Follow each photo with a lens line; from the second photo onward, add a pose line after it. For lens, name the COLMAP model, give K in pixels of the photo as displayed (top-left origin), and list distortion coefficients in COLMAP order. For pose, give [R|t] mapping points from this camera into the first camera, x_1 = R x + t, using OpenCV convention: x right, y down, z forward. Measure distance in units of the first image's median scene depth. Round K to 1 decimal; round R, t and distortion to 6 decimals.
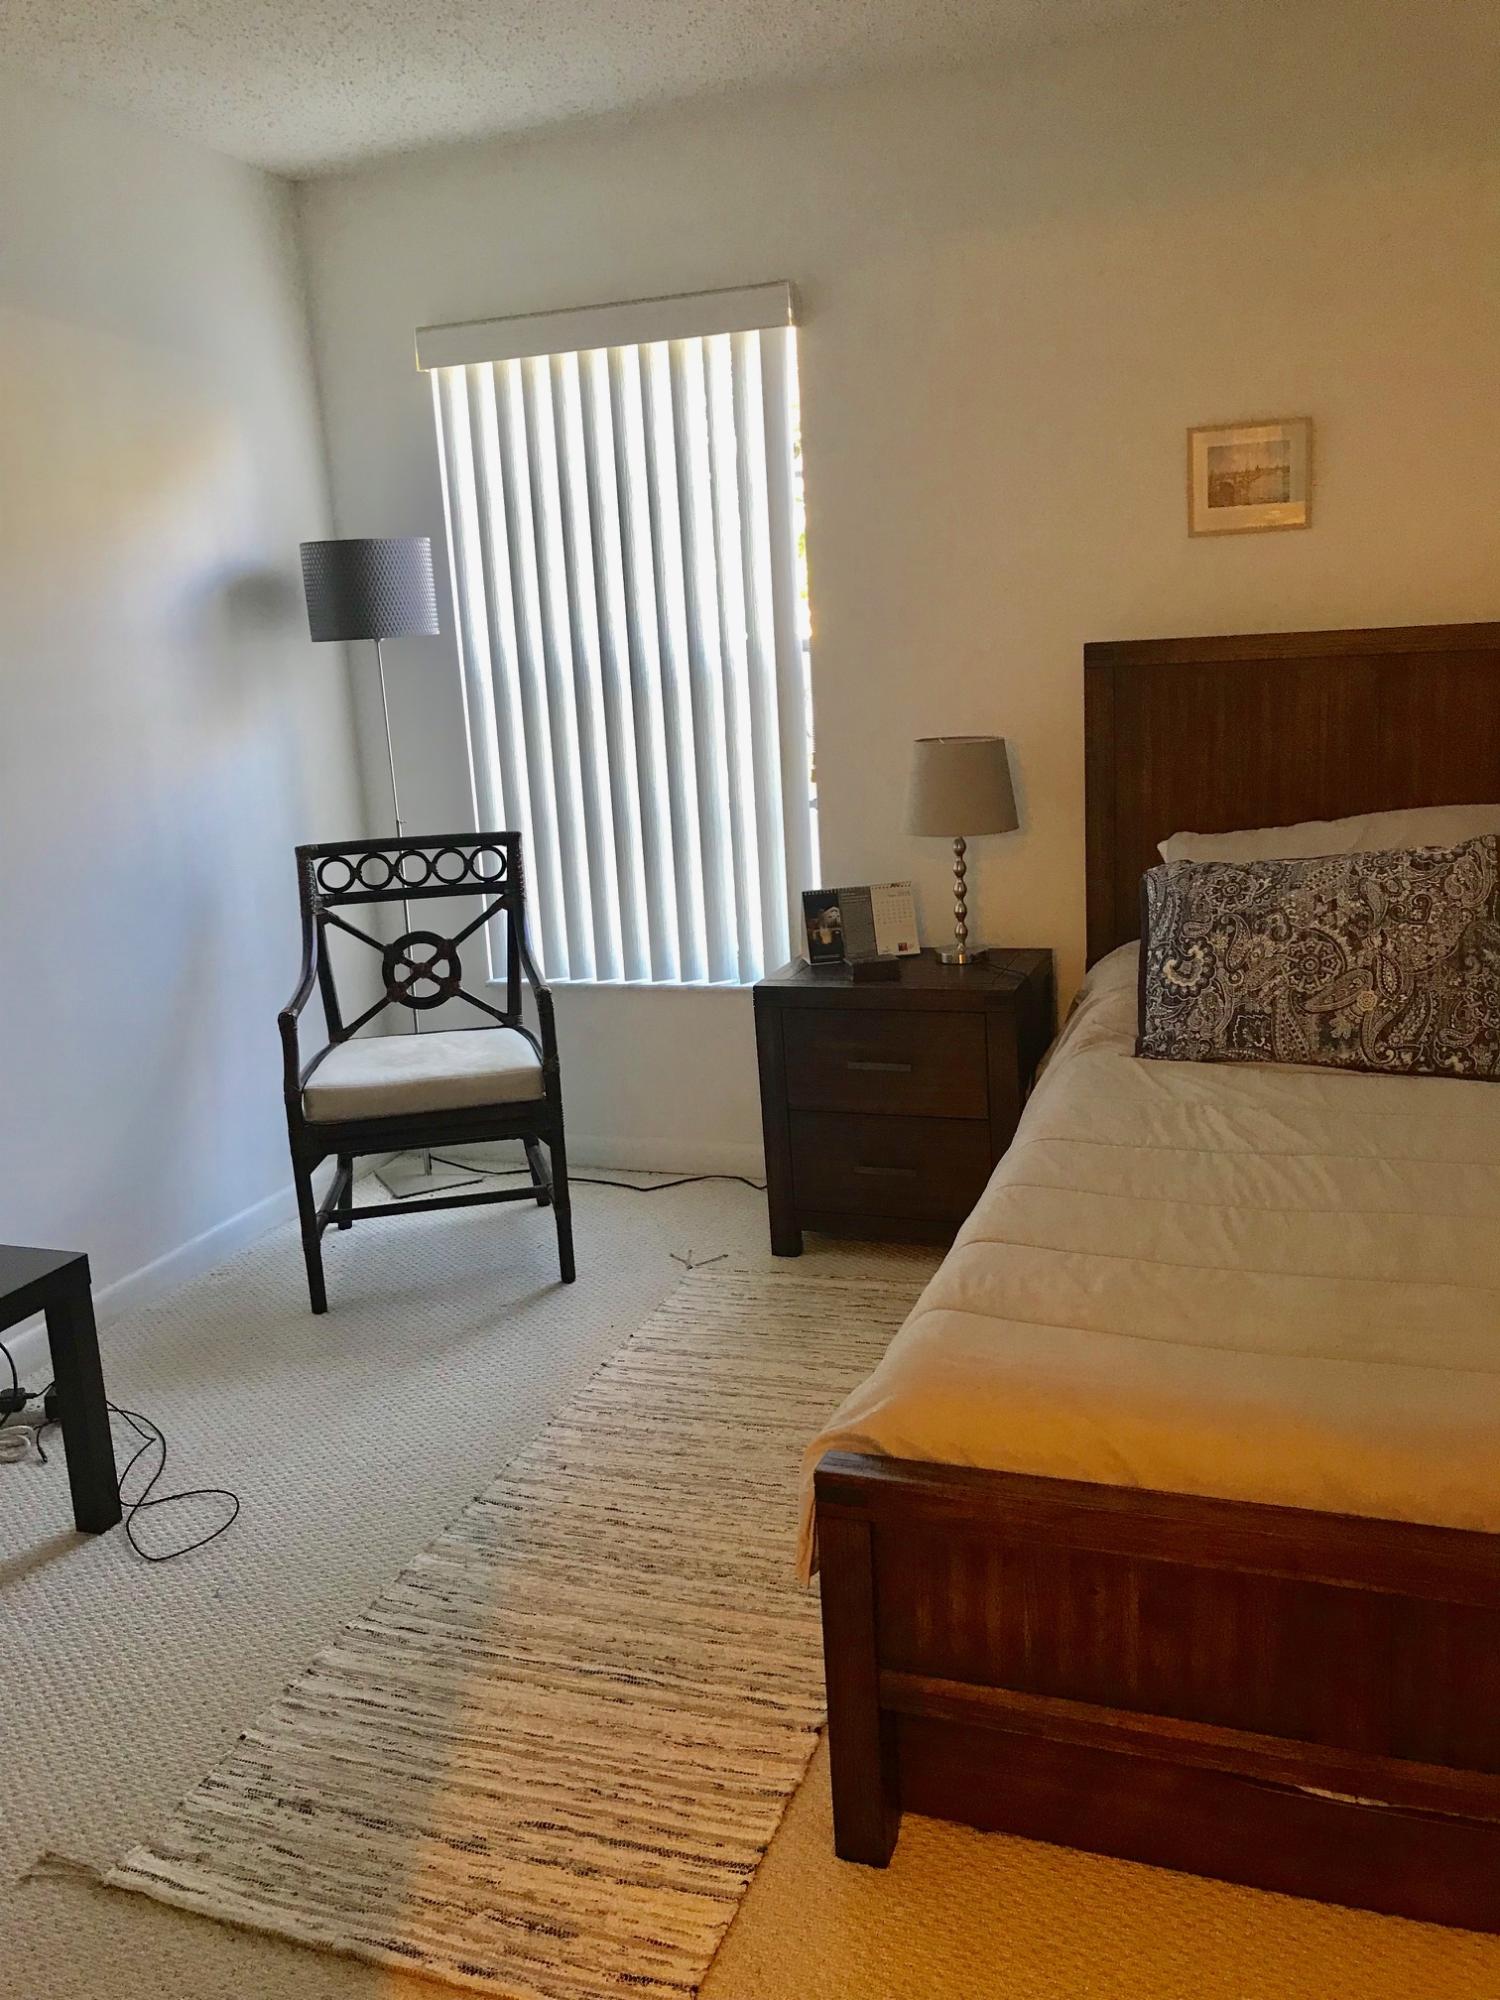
lens RADIAL K [[1642.5, 0, 745.2], [0, 1642.5, 987.7], [0, 0, 1]] dist [0.003055, -0.006541]
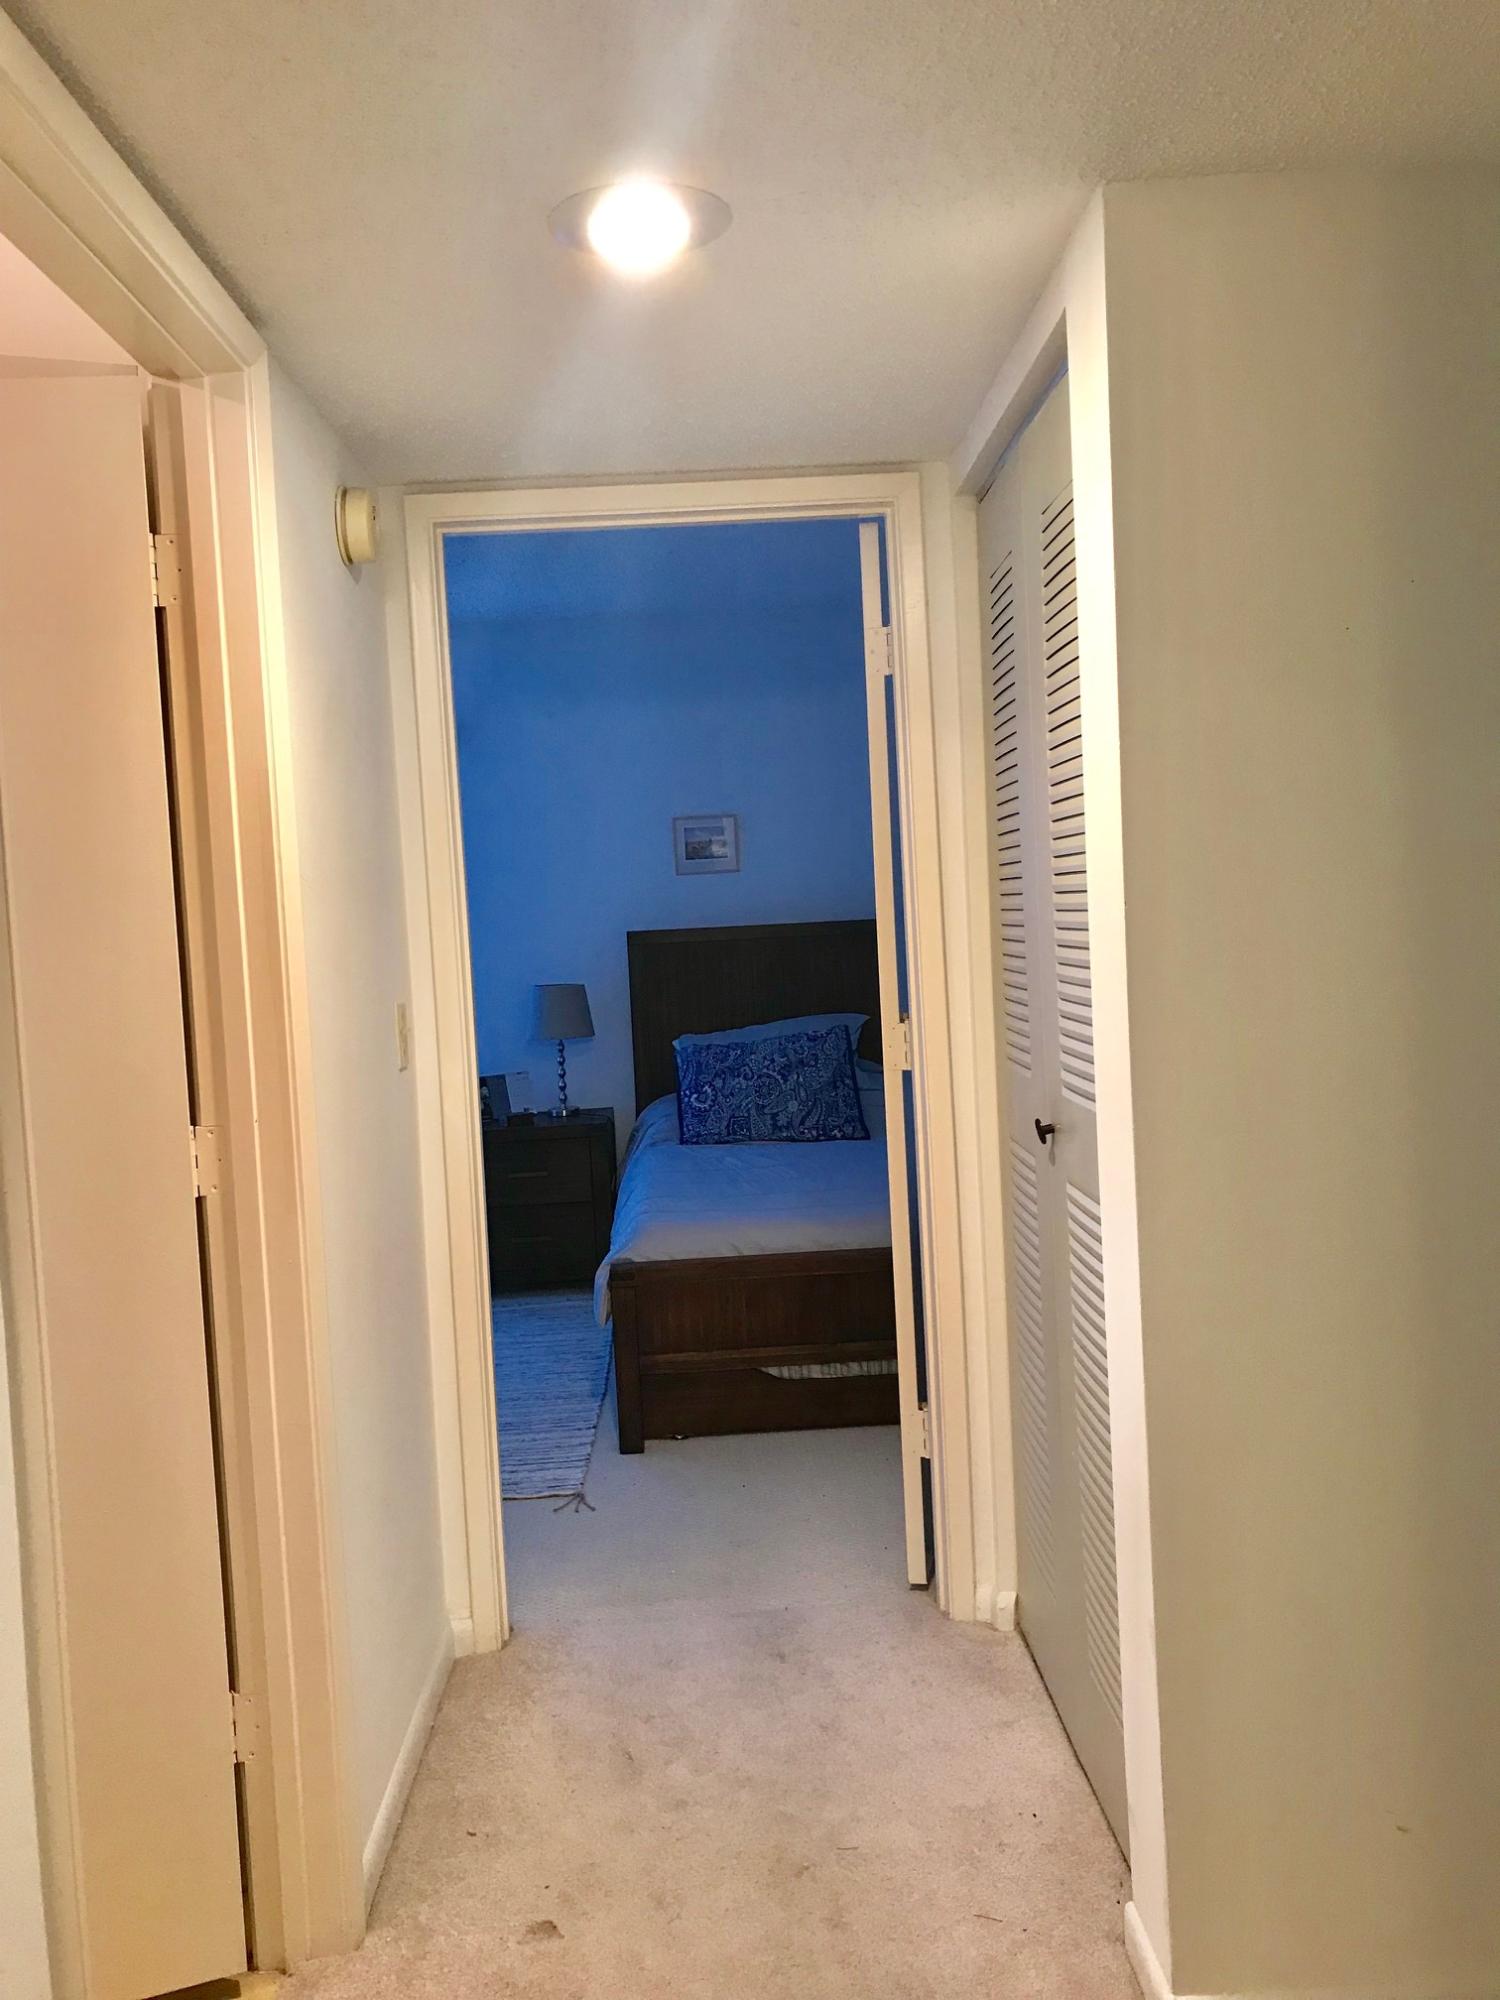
lens RADIAL K [[1642.5, 0, 745.2], [0, 1642.5, 987.7], [0, 0, 1]] dist [0.003055, -0.006541]
pose [[0.930271, -0.012043, 0.366674, -0.389852], [0.077185, 0.983516, -0.163518, 0.181448], [-0.358661, 0.180418, 0.915867, -0.799295]]
